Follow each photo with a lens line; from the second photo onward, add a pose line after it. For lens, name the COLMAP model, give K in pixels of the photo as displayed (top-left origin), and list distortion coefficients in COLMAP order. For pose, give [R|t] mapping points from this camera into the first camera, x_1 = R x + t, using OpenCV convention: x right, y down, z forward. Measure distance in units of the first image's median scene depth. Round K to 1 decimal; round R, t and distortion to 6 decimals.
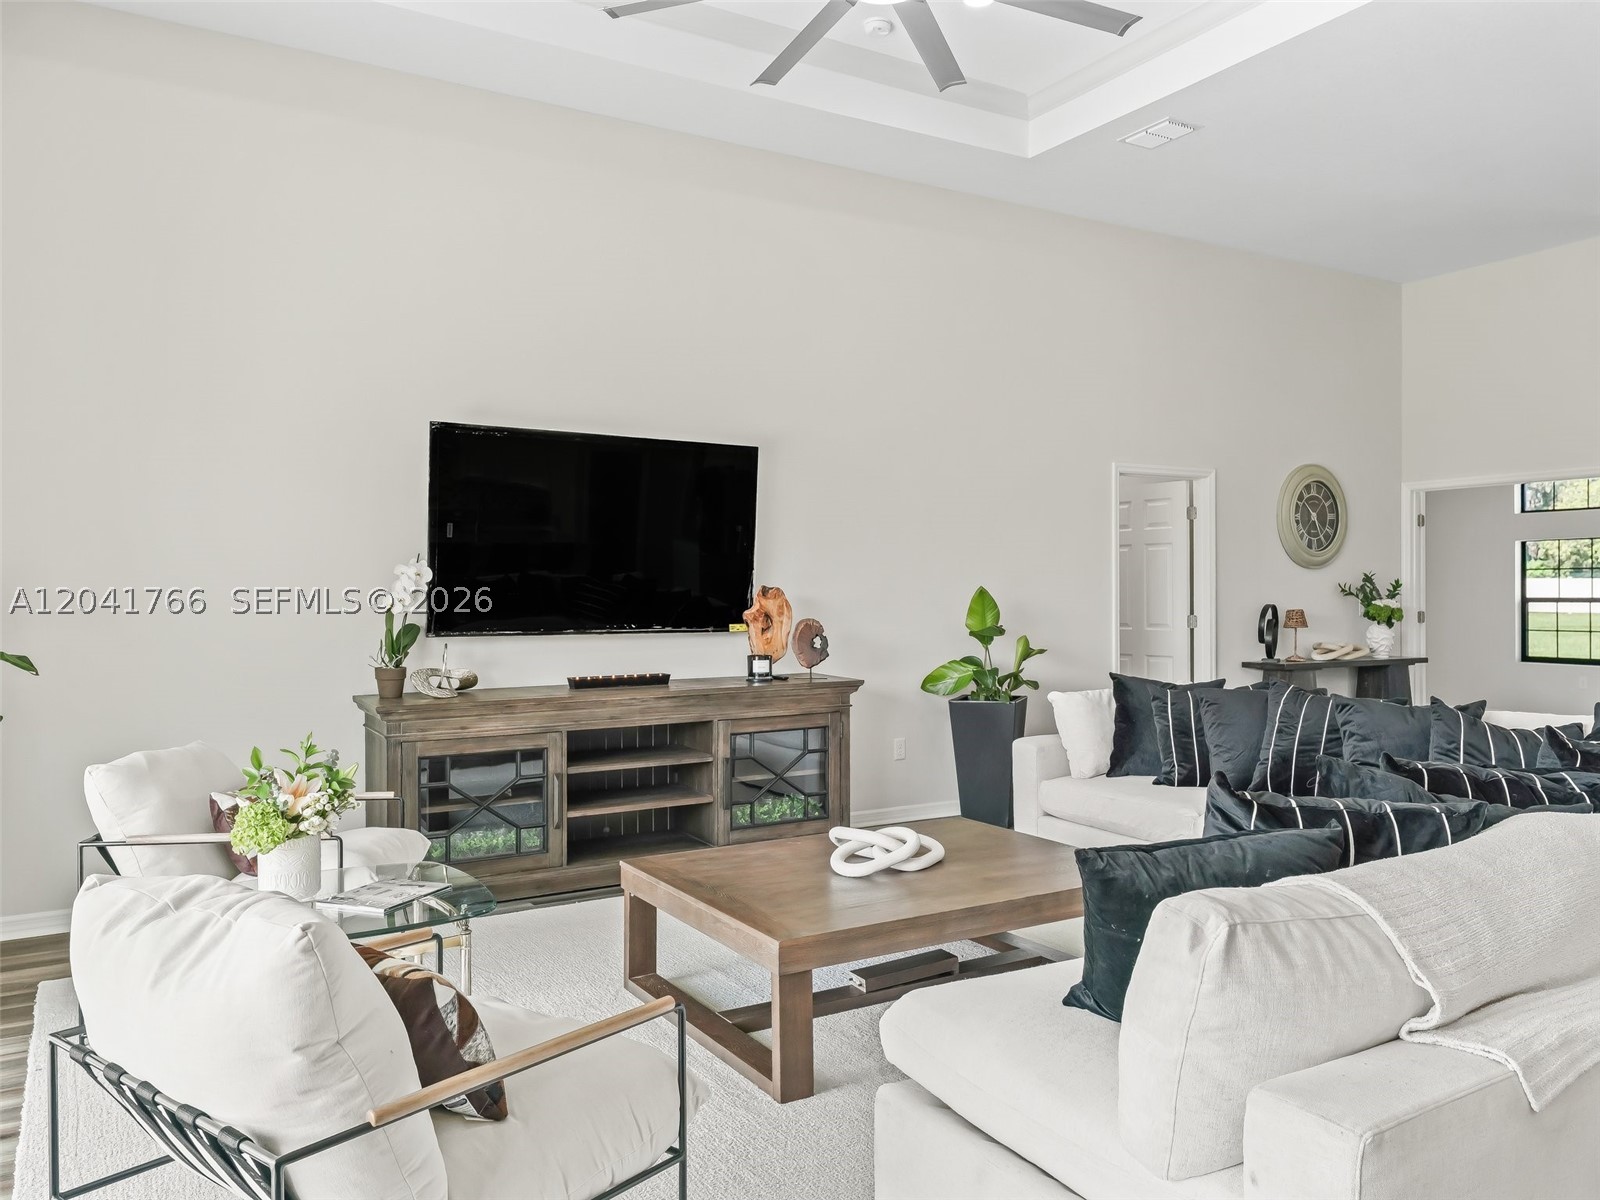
lens RADIAL K [[1190.5, 0, 802.3], [0, 1190.5, 612.1], [0, 0, 1]] dist [0.001613, 0.001566]
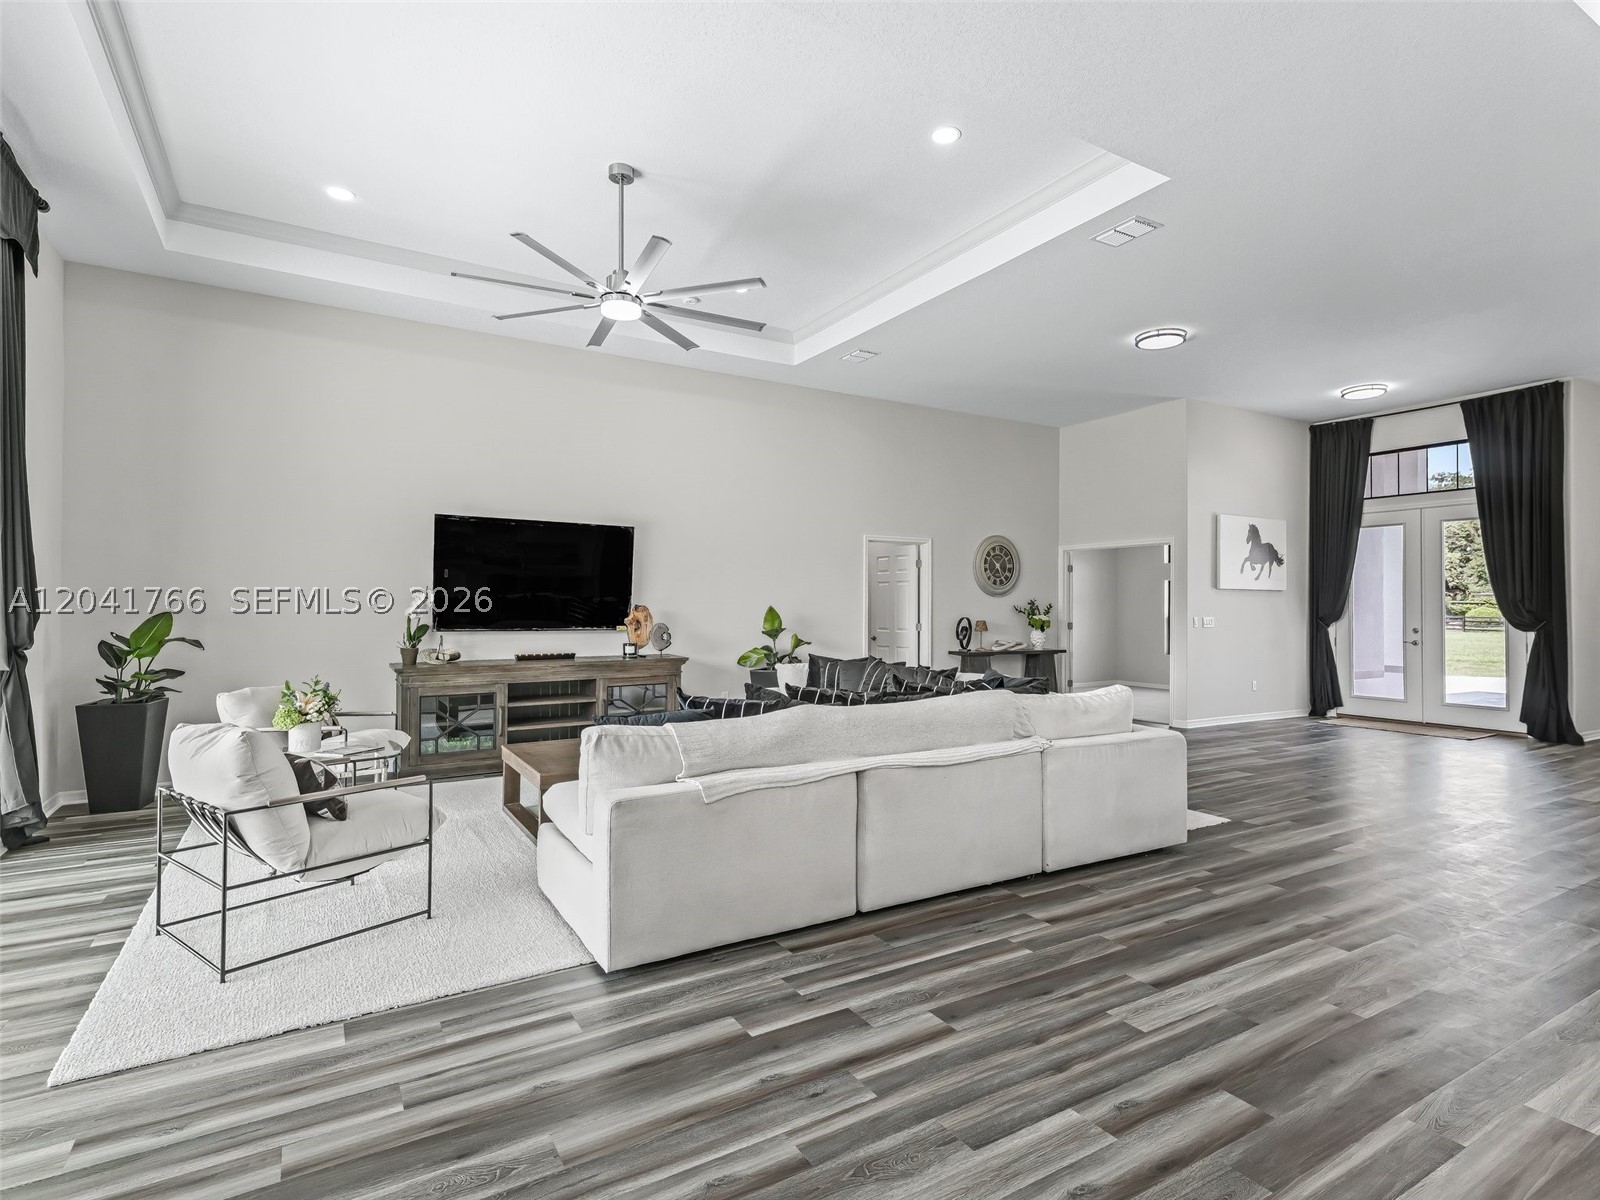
lens RADIAL K [[833.7, 0, 841.2], [0, 833.7, 610.9], [0, 0, 1]] dist [0.004599, -0.000171]
pose [[0.999594, 0.008201, 0.027291, 0.193903], [-0.007882, 0.999900, -0.011750, -0.000353], [-0.027385, 0.011531, 0.999558, -0.206408]]
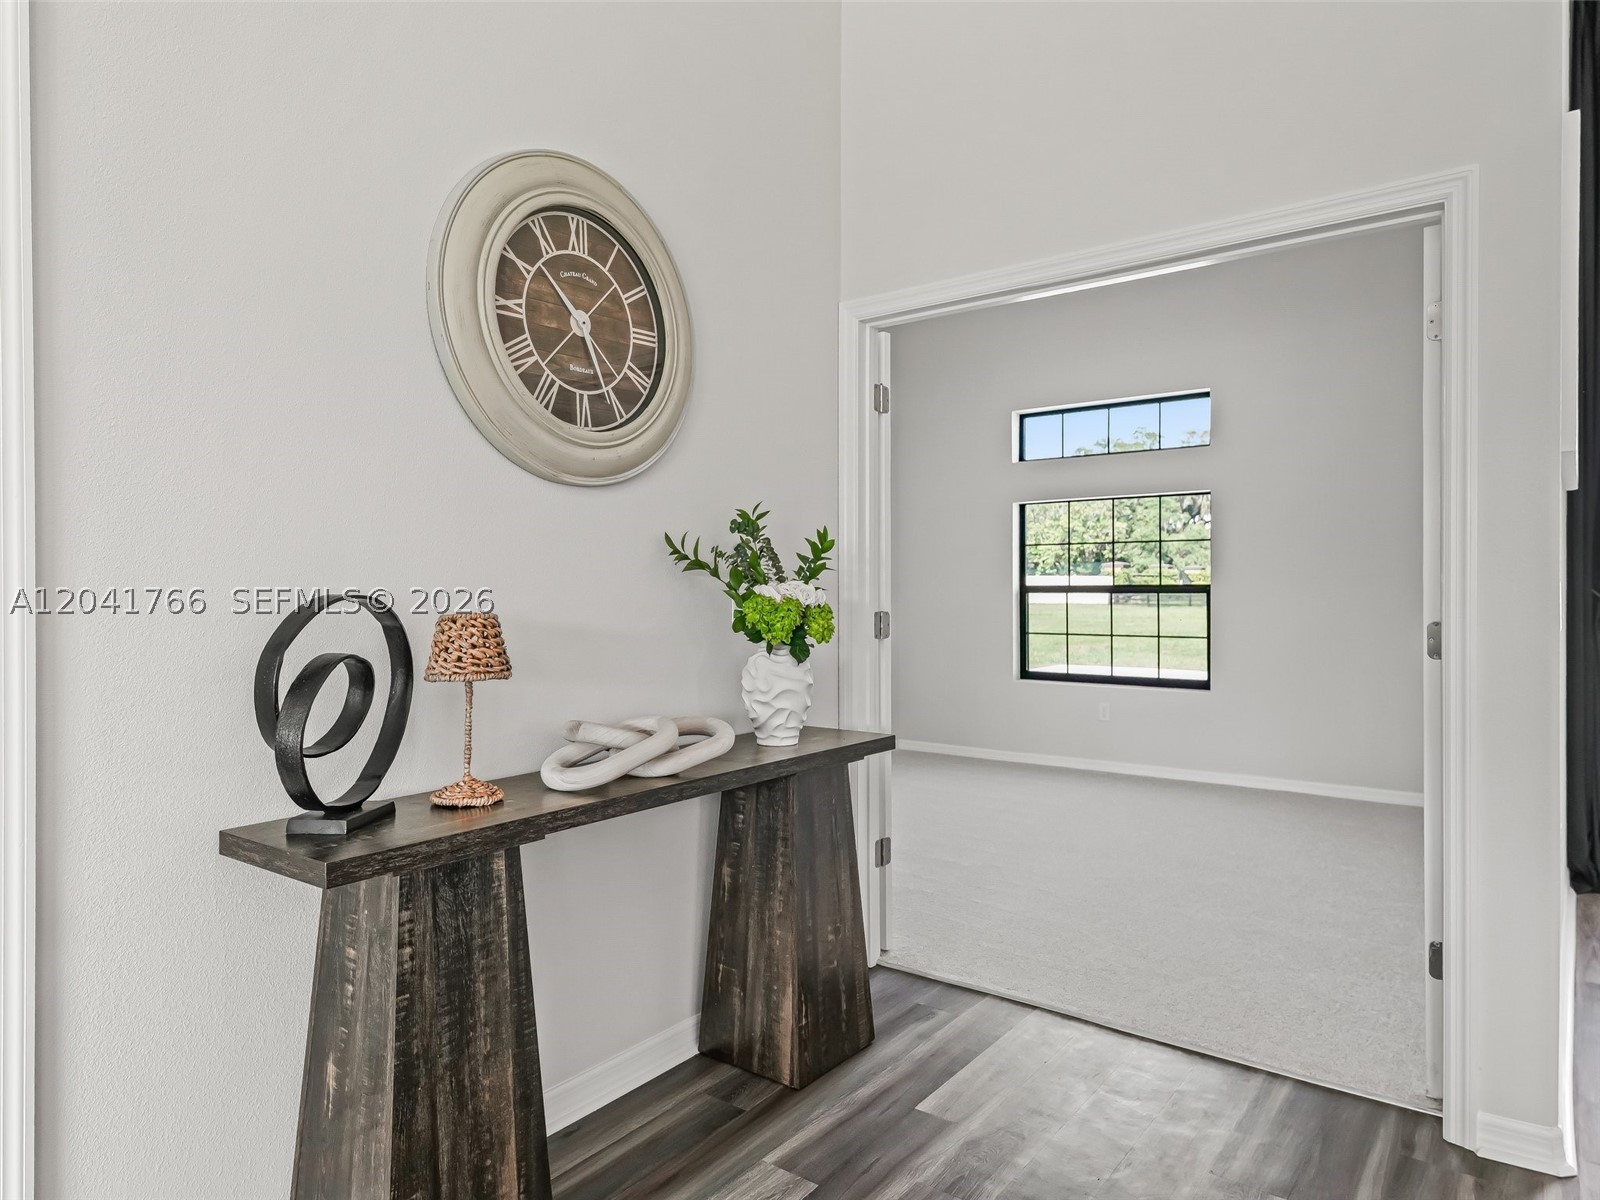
lens RADIAL K [[990.5, 0, 799.0], [0, 990.5, 582.7], [0, 0, 1]] dist [0.036921, 0.000246]
pose [[0.928044, 0.006248, 0.372418, 0.429135], [0.000416, 0.999841, -0.017811, -0.005628], [-0.372471, 0.016685, 0.927894, 0.813146]]
